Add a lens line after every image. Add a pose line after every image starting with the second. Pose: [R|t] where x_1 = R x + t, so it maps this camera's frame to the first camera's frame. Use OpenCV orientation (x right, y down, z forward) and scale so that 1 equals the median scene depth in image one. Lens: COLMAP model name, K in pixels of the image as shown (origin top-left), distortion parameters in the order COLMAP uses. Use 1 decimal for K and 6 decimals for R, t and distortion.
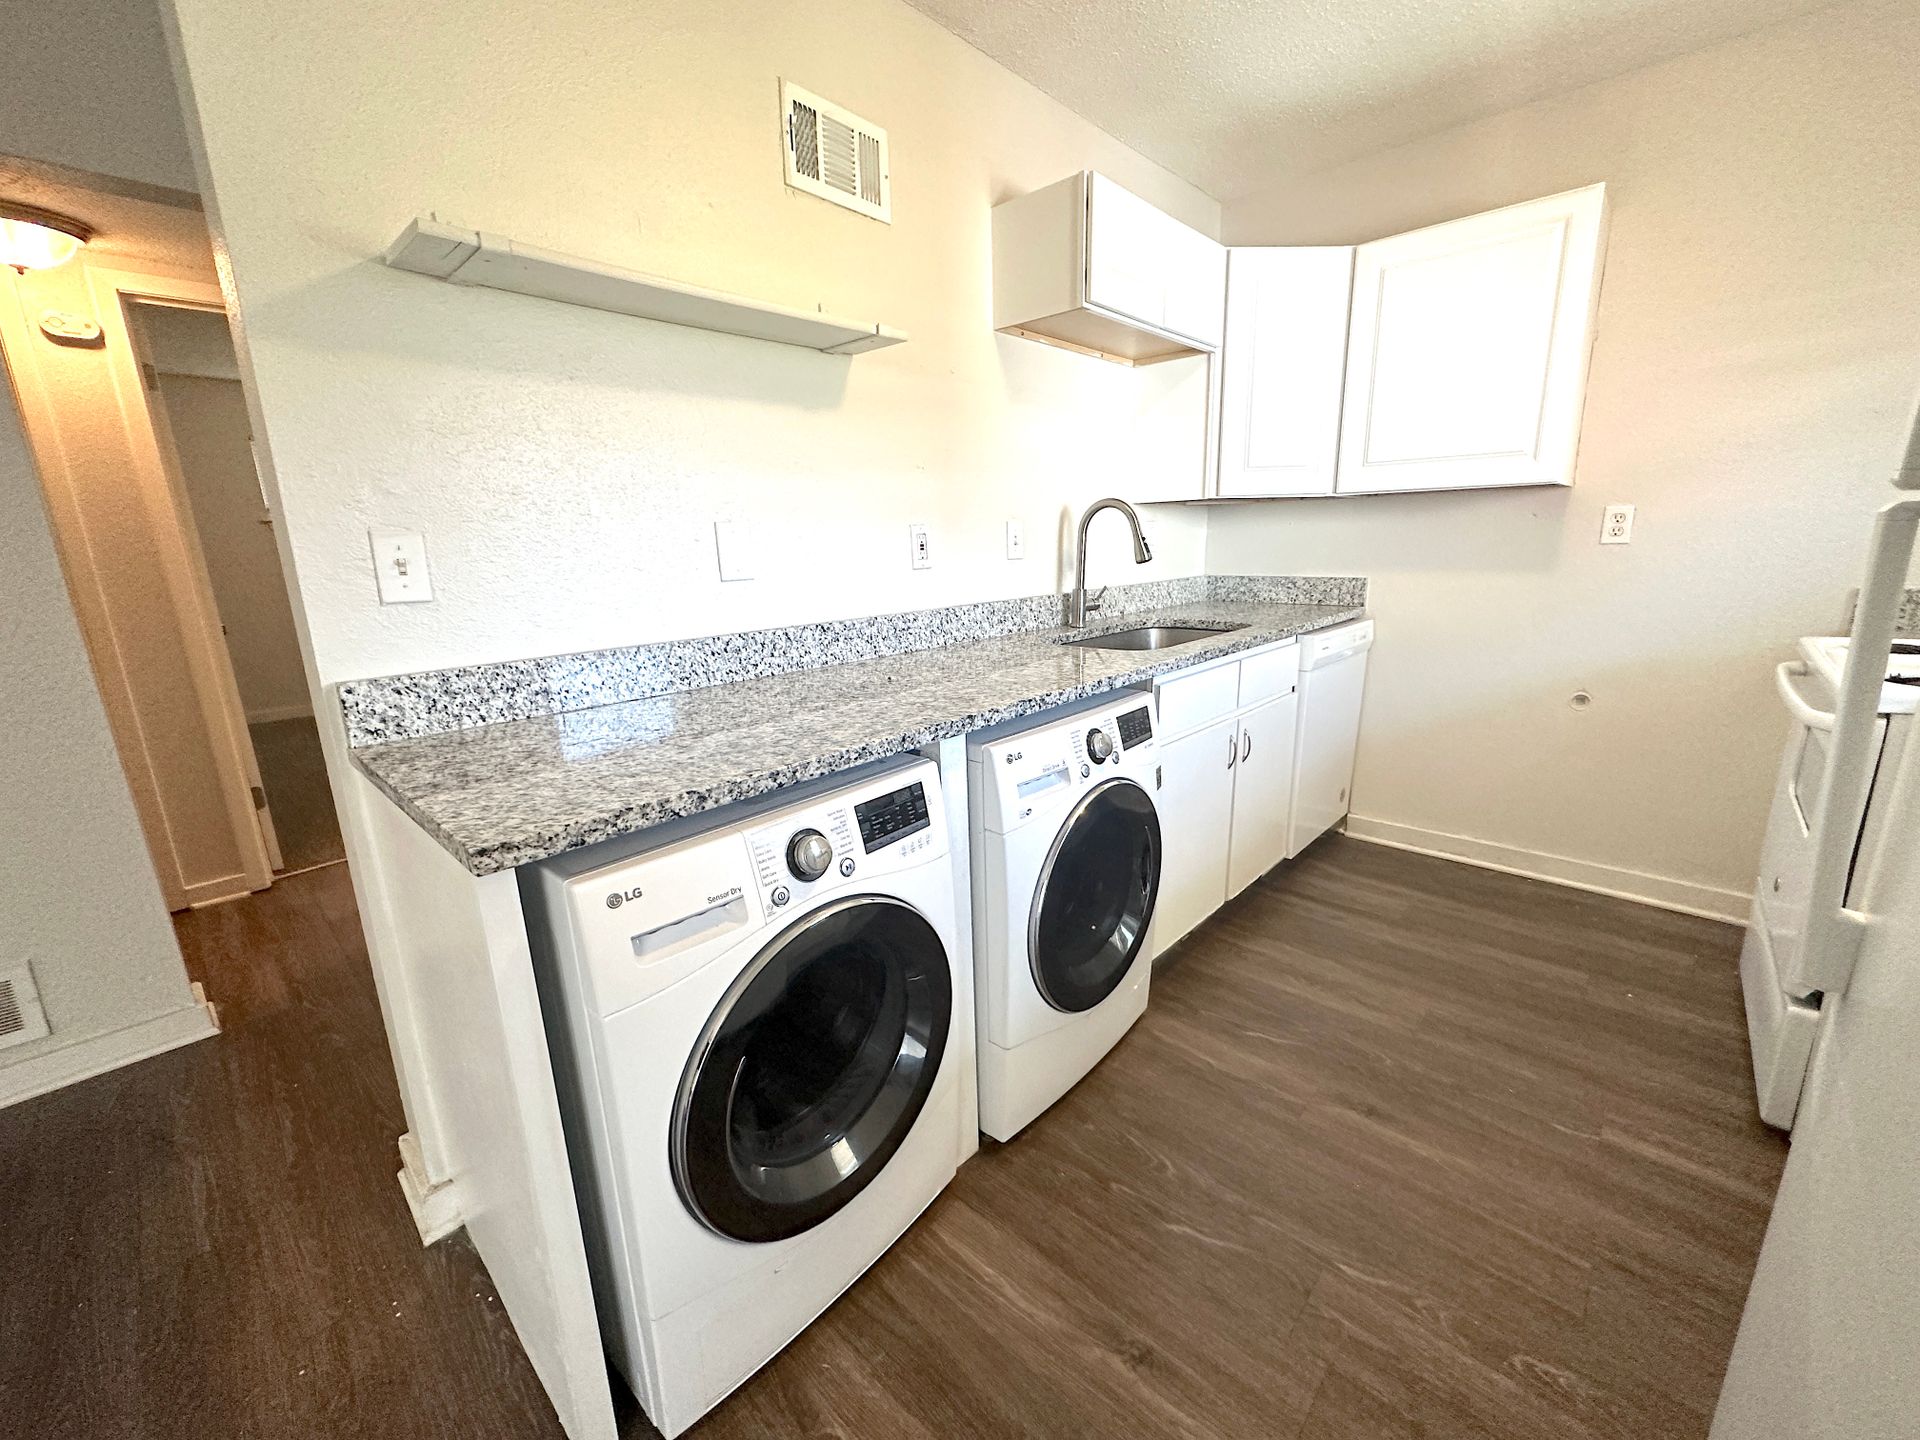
lens RADIAL K [[764.6, 0, 958.6], [0, 764.6, 718.0], [0, 0, 1]] dist [-0.001826, 0.000077]
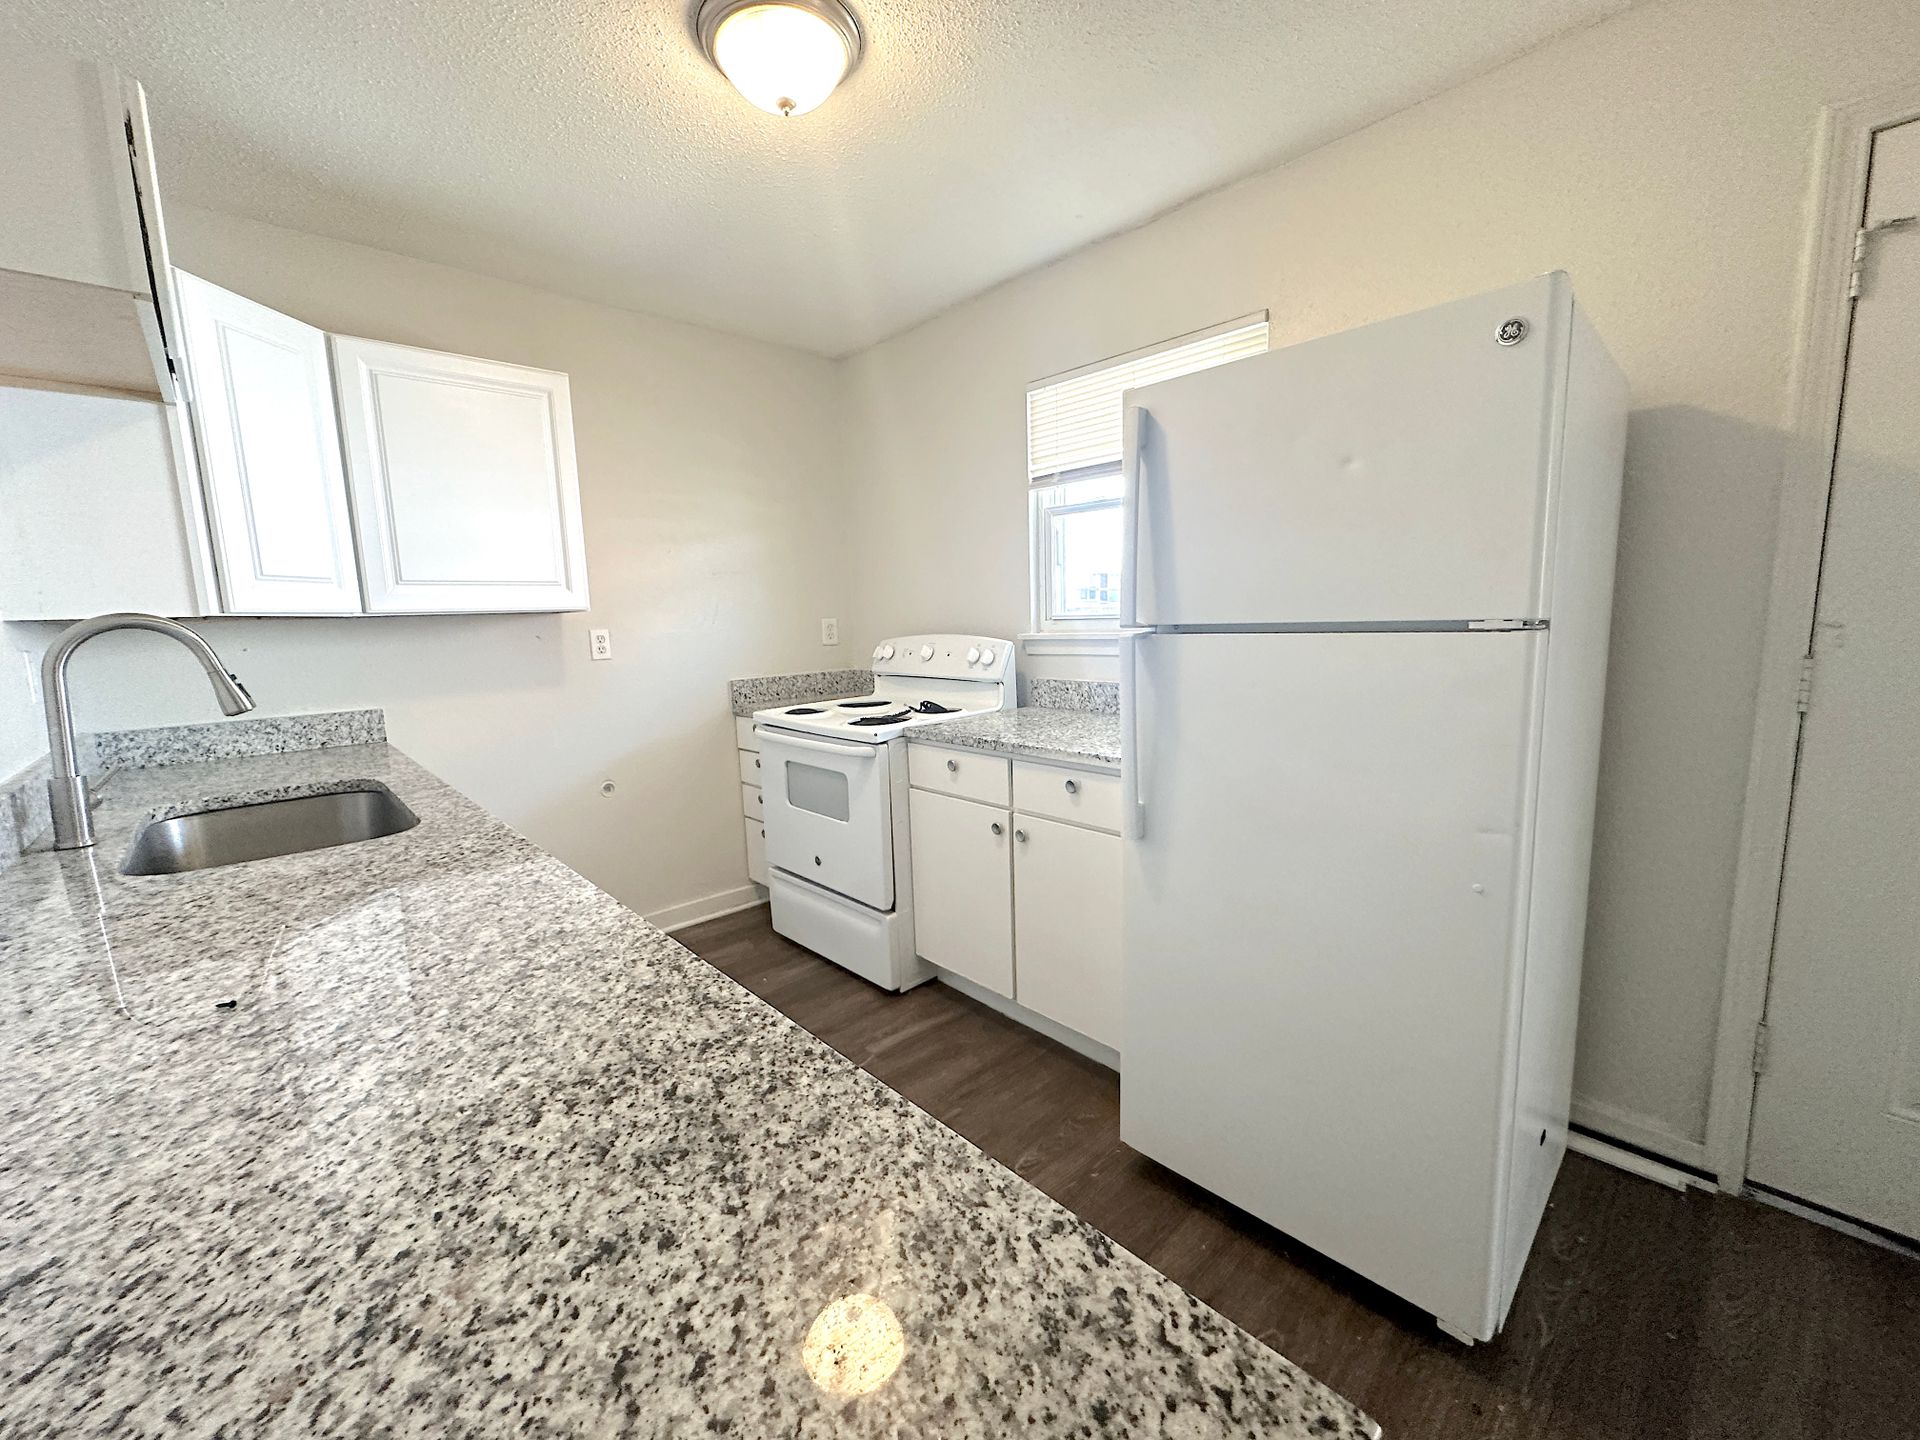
lens RADIAL K [[764.6, 0, 961.6], [0, 764.6, 718.1], [0, 0, 1]] dist [-0.001826, 0.000077]
pose [[0.063235, -0.109529, 0.991970, -0.518877], [0.257999, 0.961966, 0.089770, -0.152031], [-0.964074, 0.250251, 0.089088, 0.548746]]
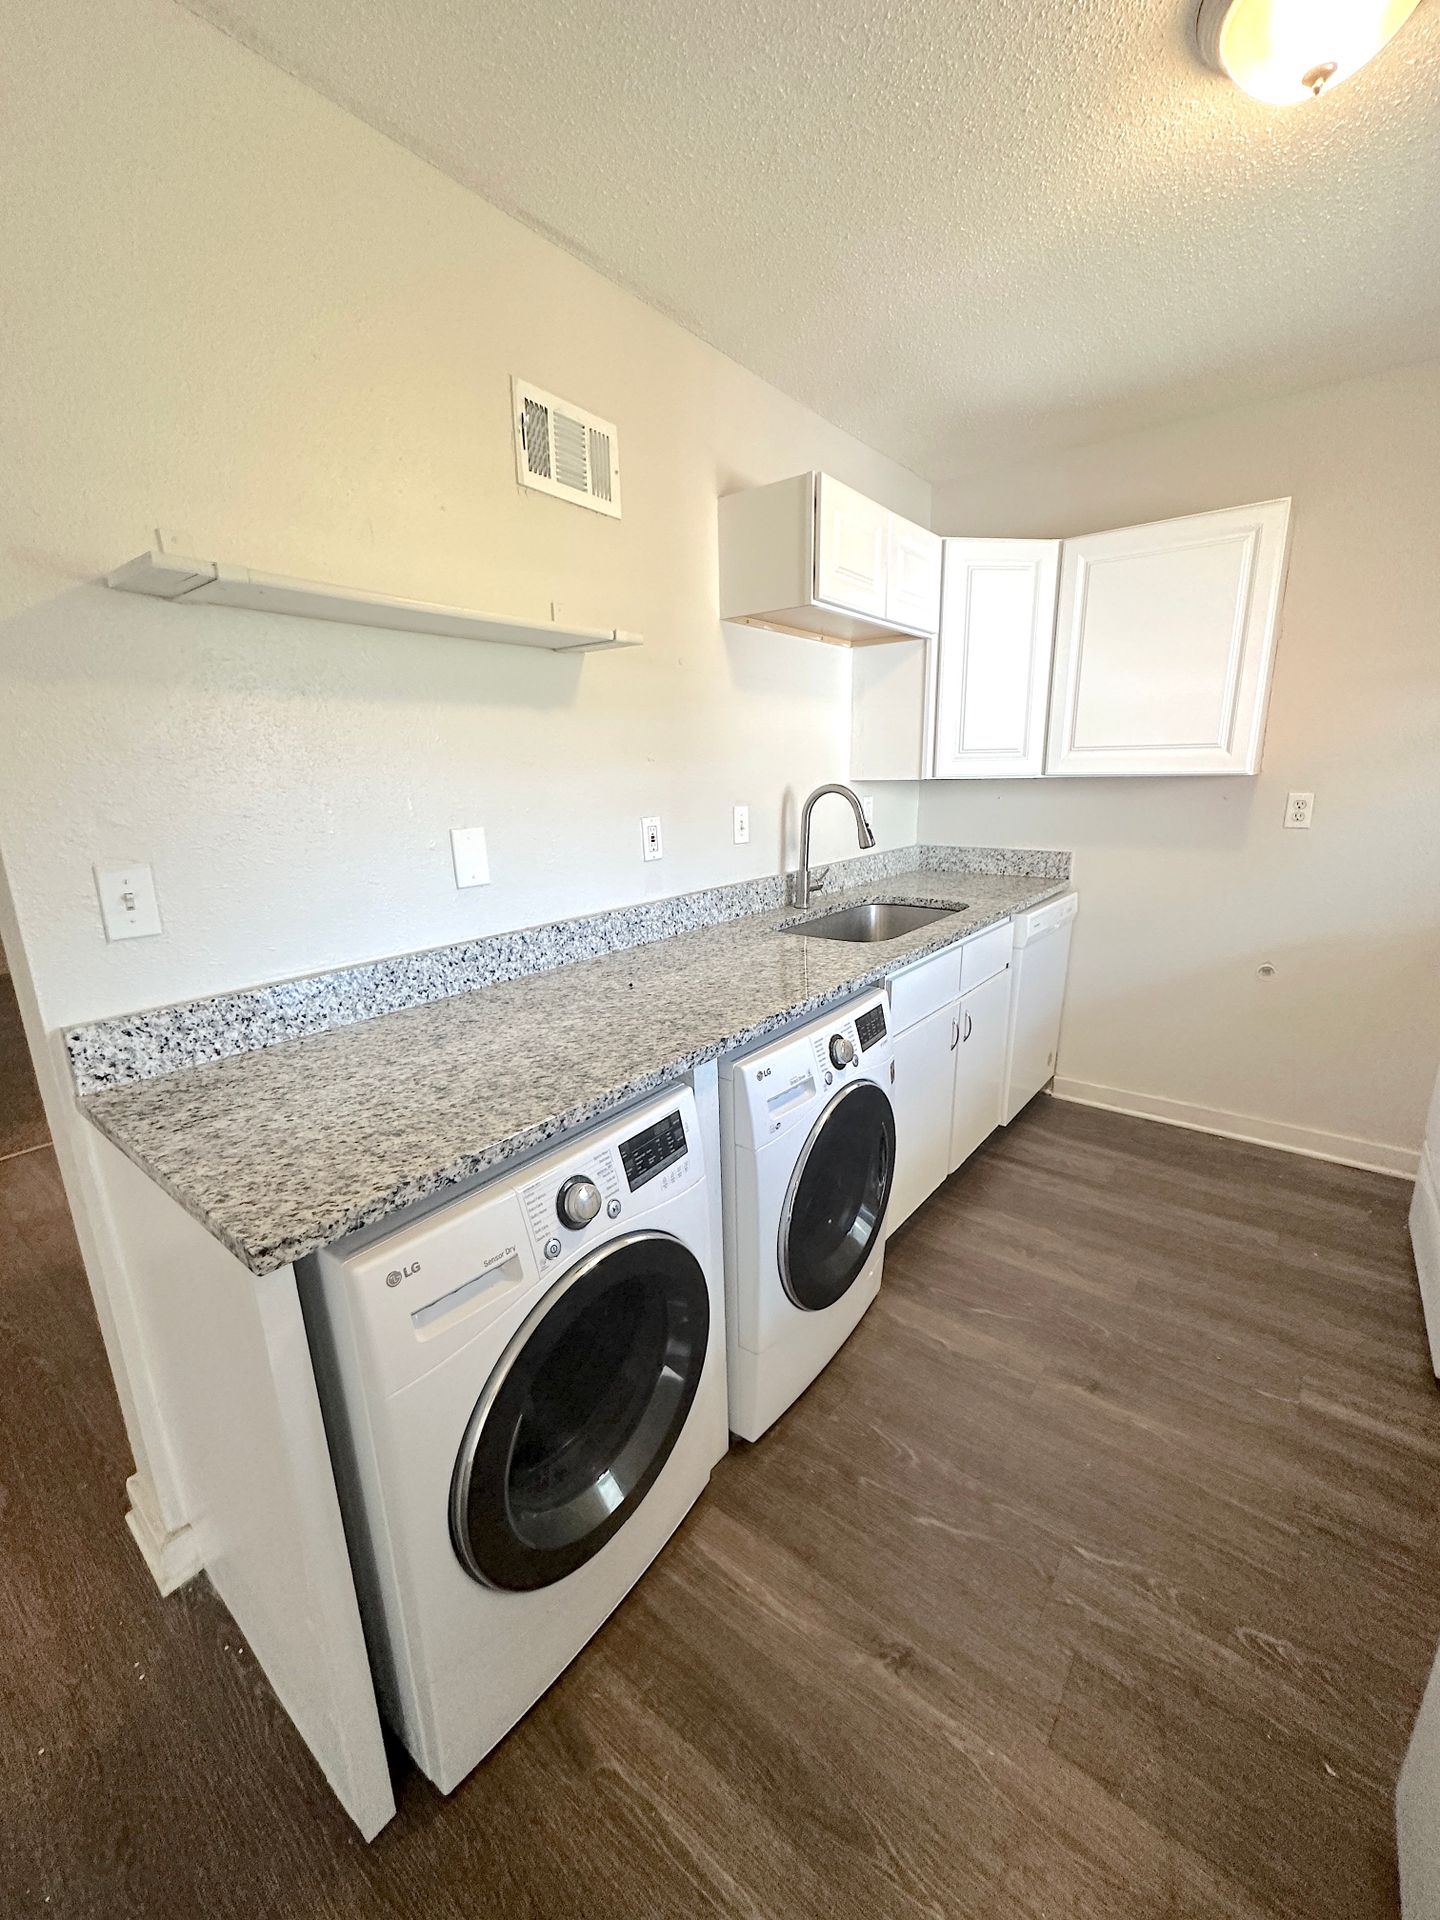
lens RADIAL K [[764.6, 0, 719.6], [0, 764.6, 961.1], [0, 0, 1]] dist [-0.001826, 0.000077]
pose [[0.996499, -0.013970, 0.082428, -0.061091], [0.012931, 0.999830, 0.013129, -0.101459], [-0.082598, -0.012017, 0.996511, -0.006494]]
